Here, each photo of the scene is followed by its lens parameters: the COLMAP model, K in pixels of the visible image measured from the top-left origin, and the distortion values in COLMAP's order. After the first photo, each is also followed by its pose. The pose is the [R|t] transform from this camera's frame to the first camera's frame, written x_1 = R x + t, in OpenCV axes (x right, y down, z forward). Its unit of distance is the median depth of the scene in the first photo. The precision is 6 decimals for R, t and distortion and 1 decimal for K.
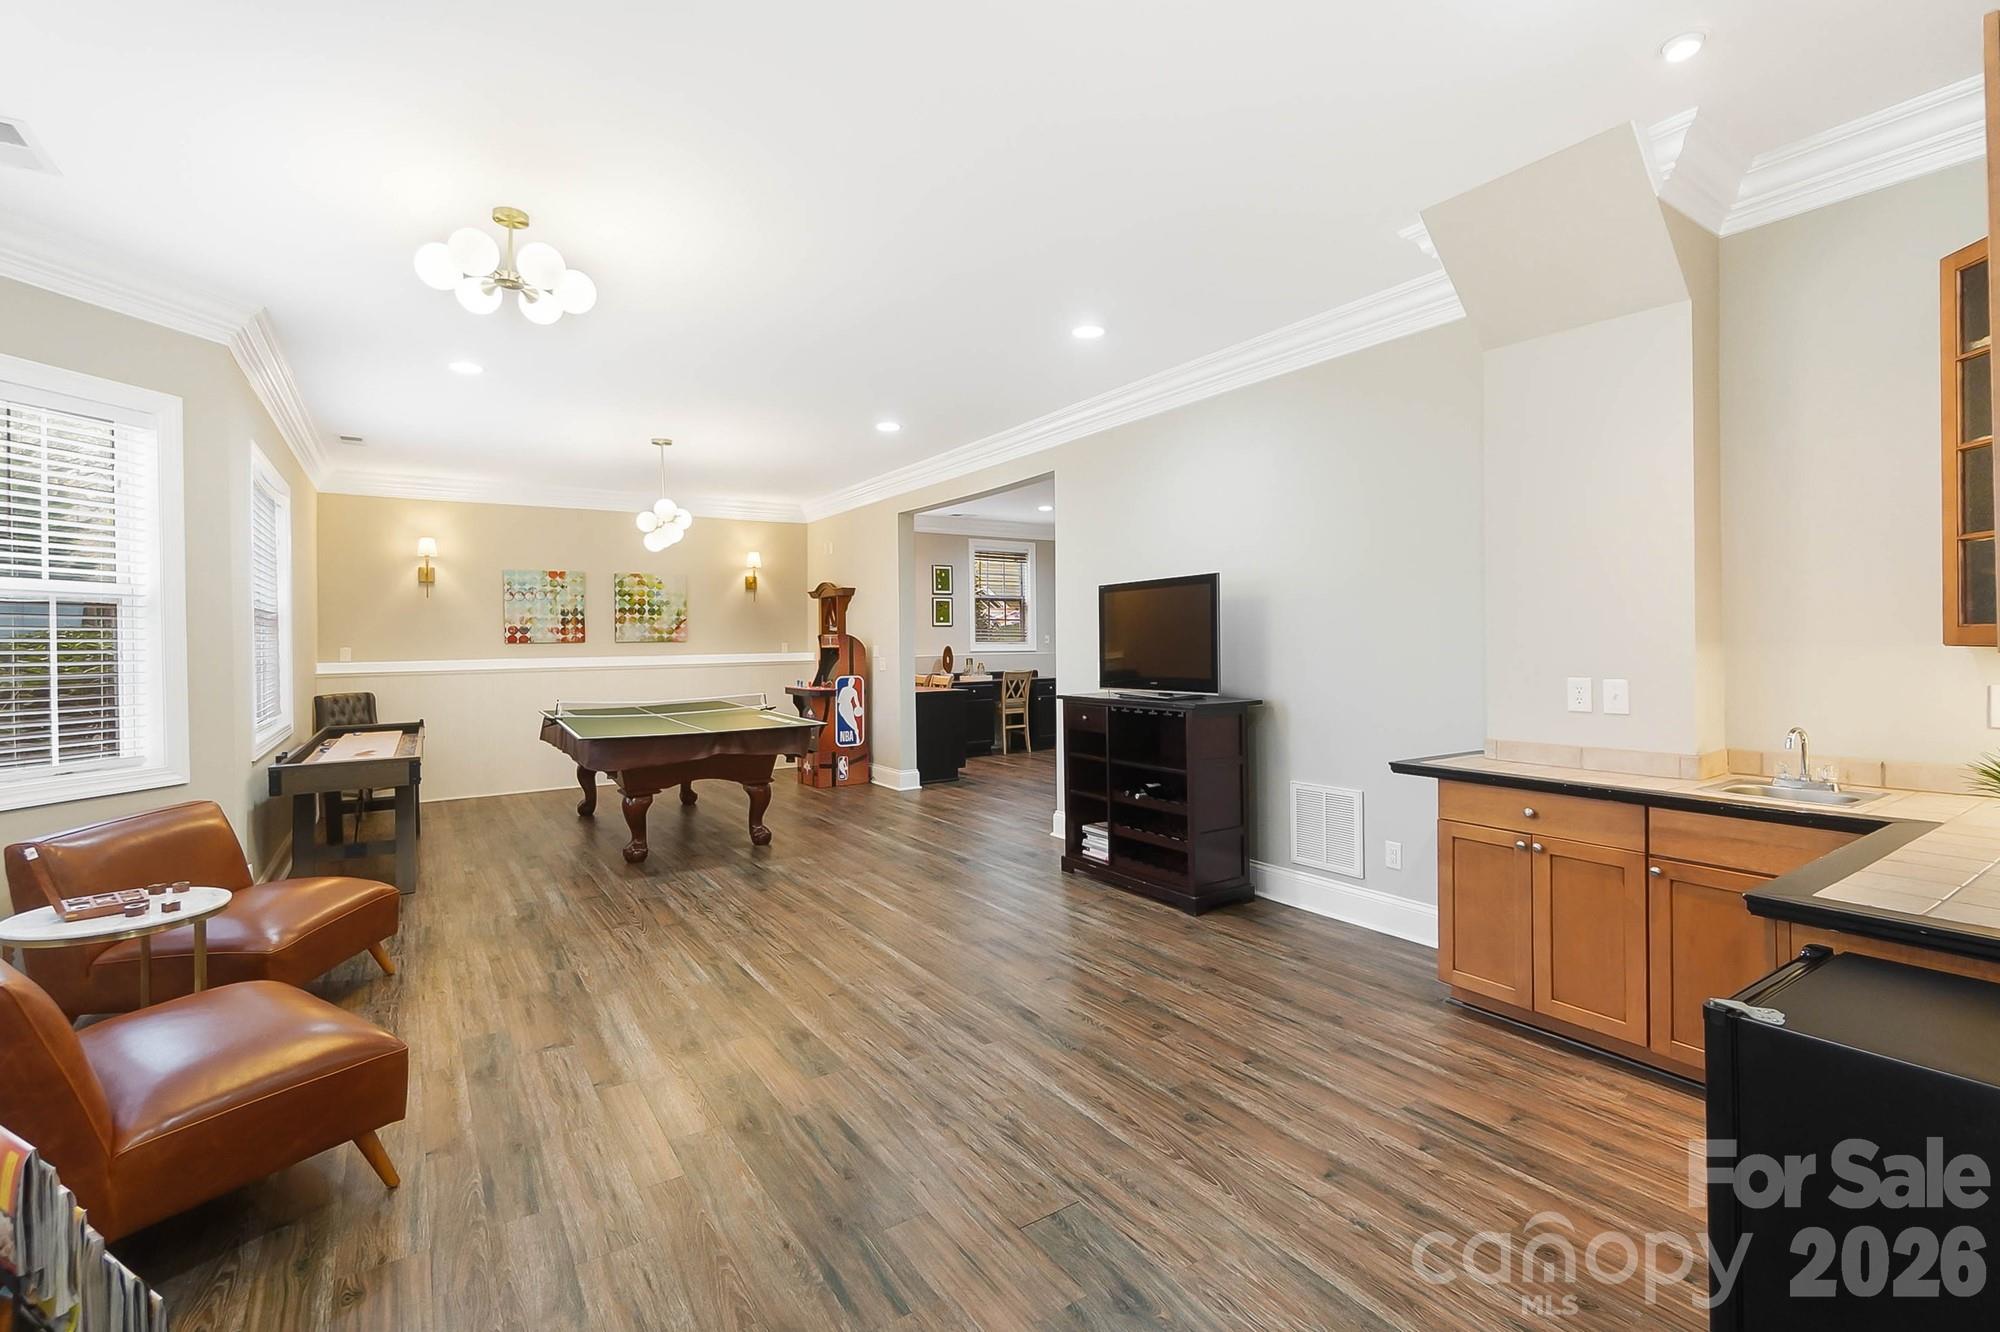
lens RADIAL K [[870.3, 0, 1002.0], [0, 870.3, 647.7], [0, 0, 1]] dist [-0.001908, -0.001998]
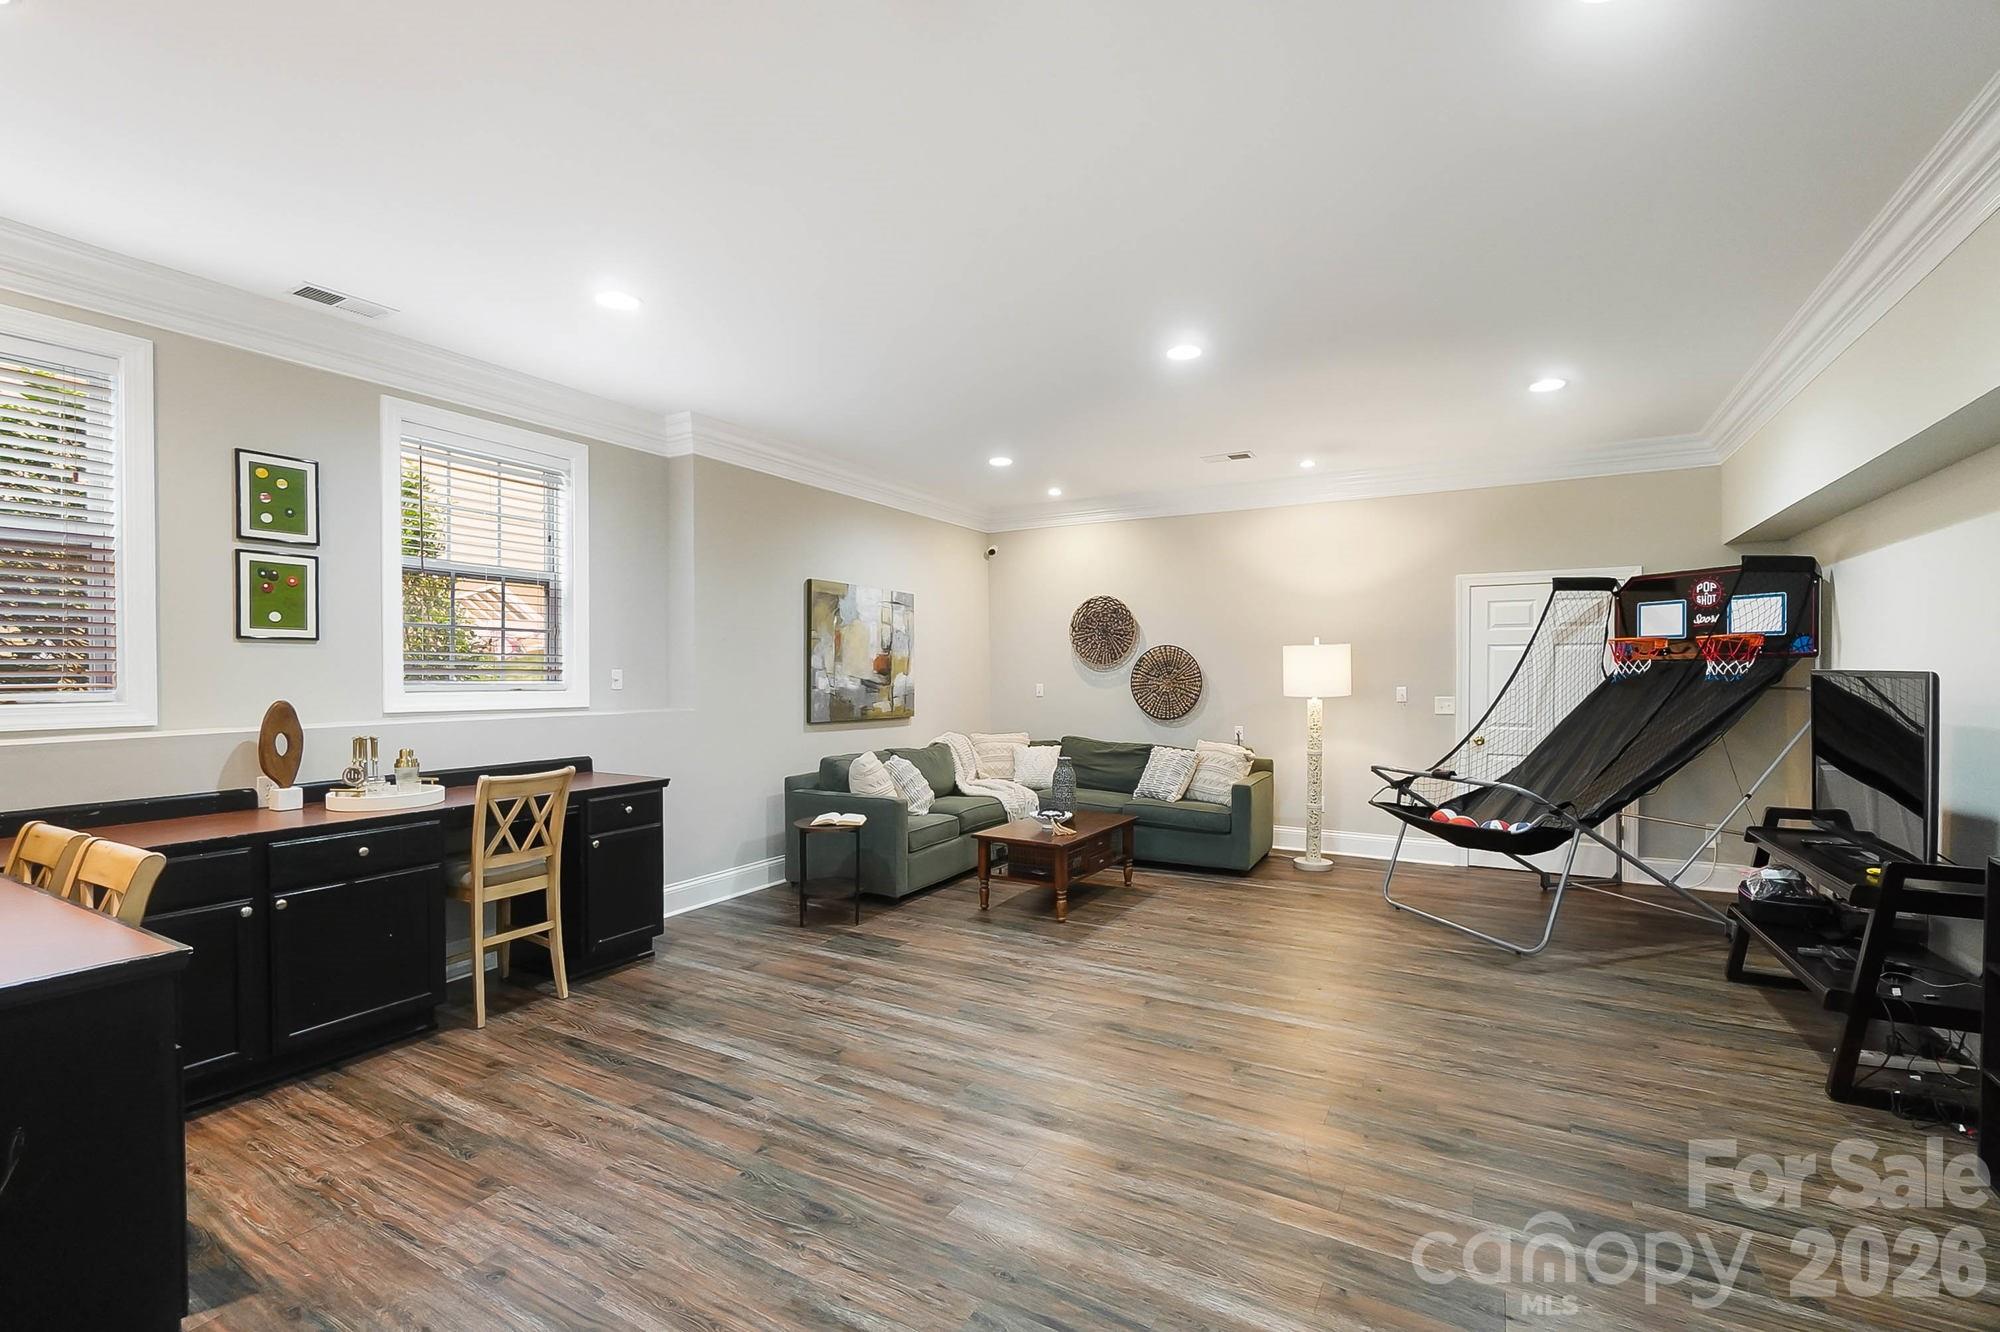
lens RADIAL K [[870.3, 0, 966.9], [0, 870.3, 678.1], [0, 0, 1]] dist [-0.001908, -0.001998]
pose [[0.903050, 0.002558, 0.429527, 0.027224], [0.002009, 0.999946, -0.010178, -0.006342], [-0.429530, 0.010054, 0.902996, 0.608116]]
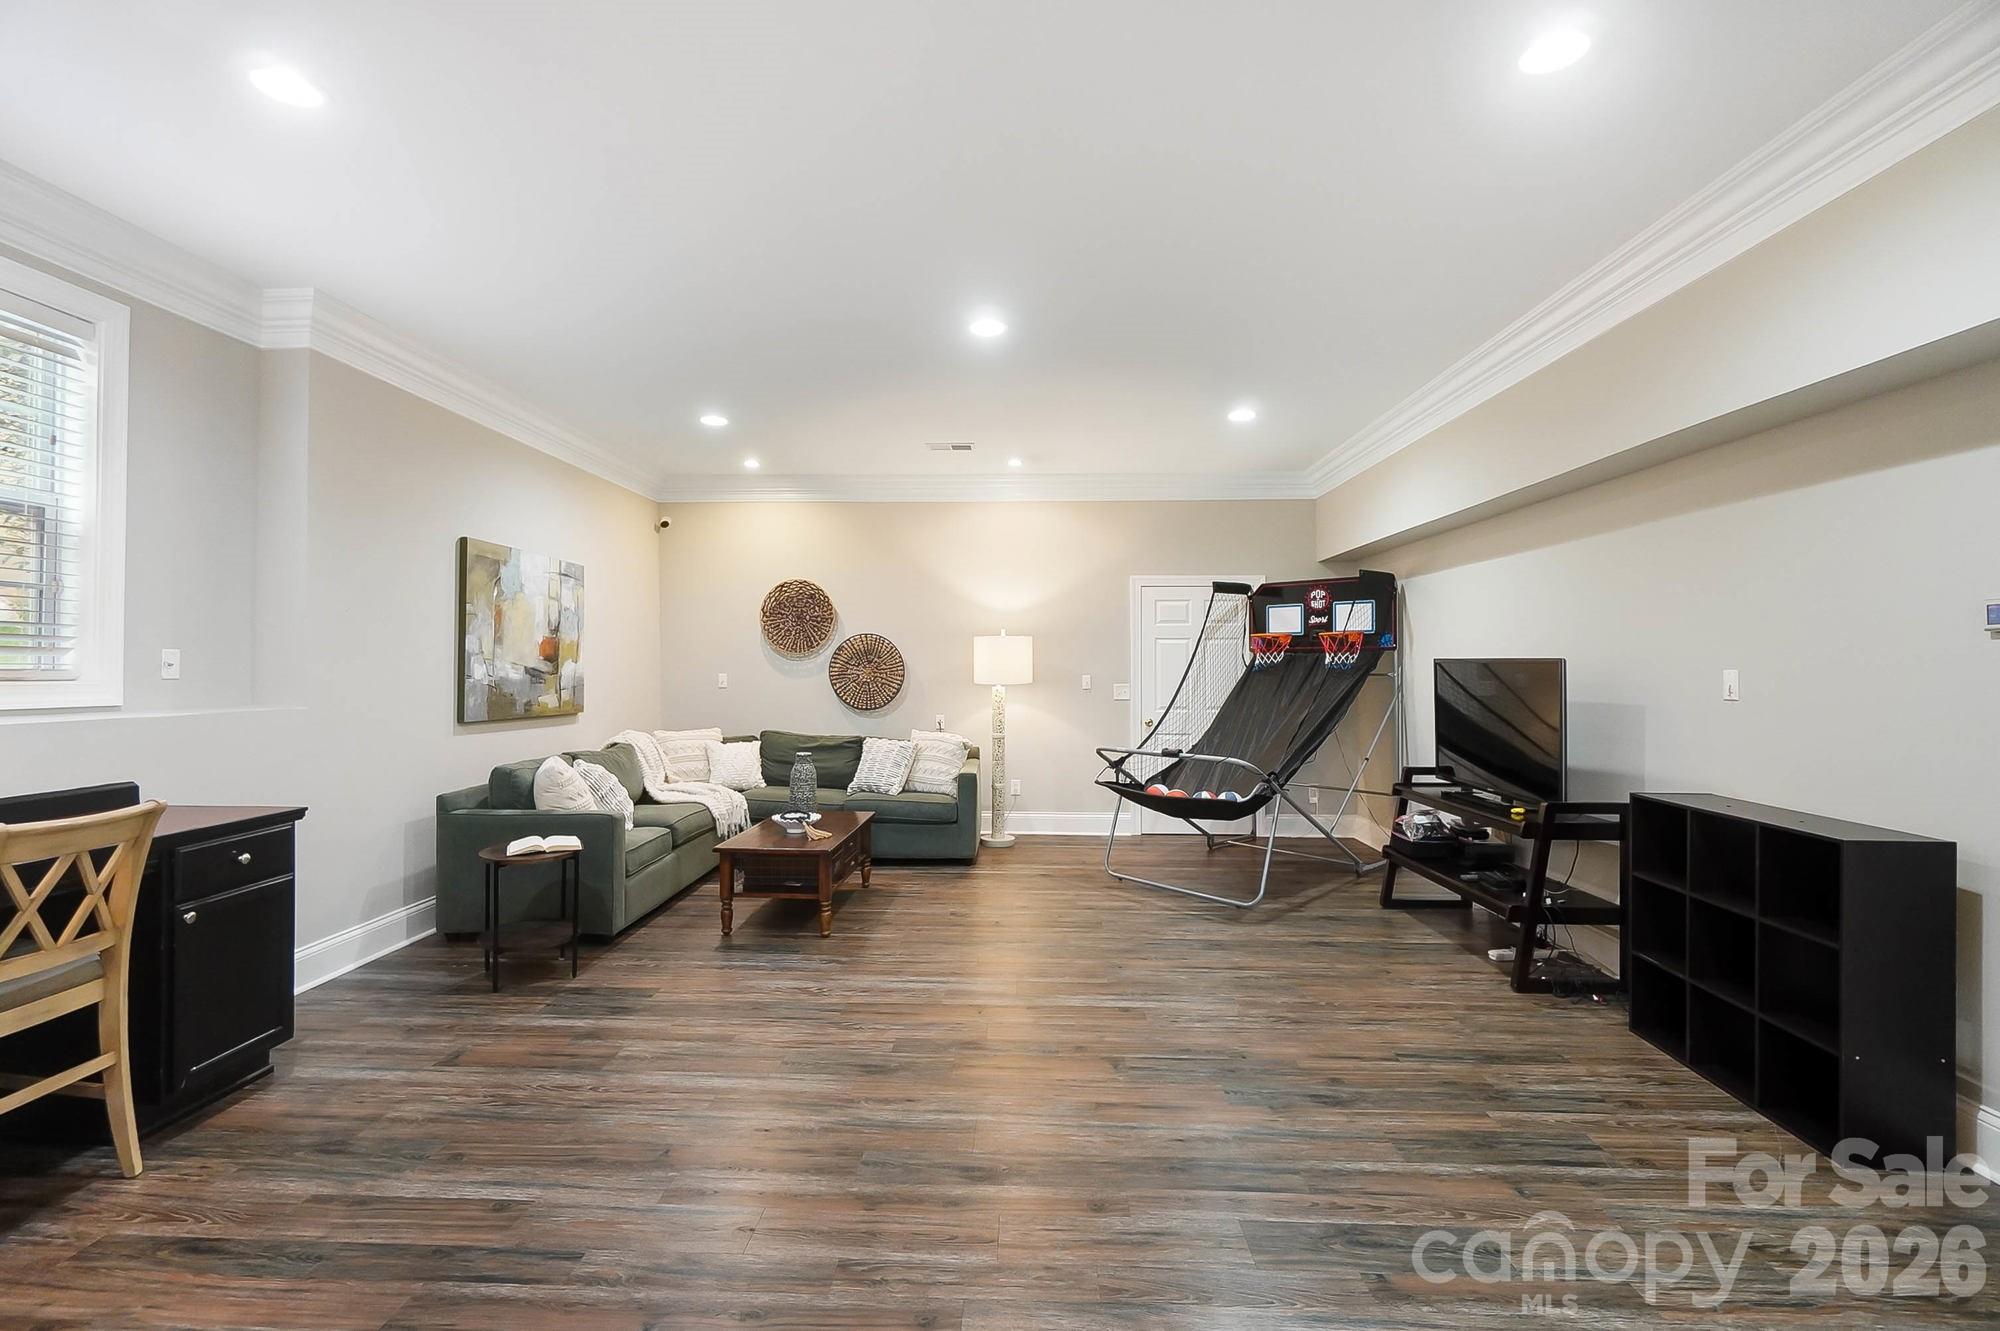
lens RADIAL K [[870.3, 0, 994.7], [0, 870.3, 650.6], [0, 0, 1]] dist [-0.001908, -0.001998]
pose [[0.596299, 0.021914, 0.802463, -0.016720], [0.006233, 0.999471, -0.031926, -0.003633], [-0.802738, 0.024039, 0.595847, 0.692341]]
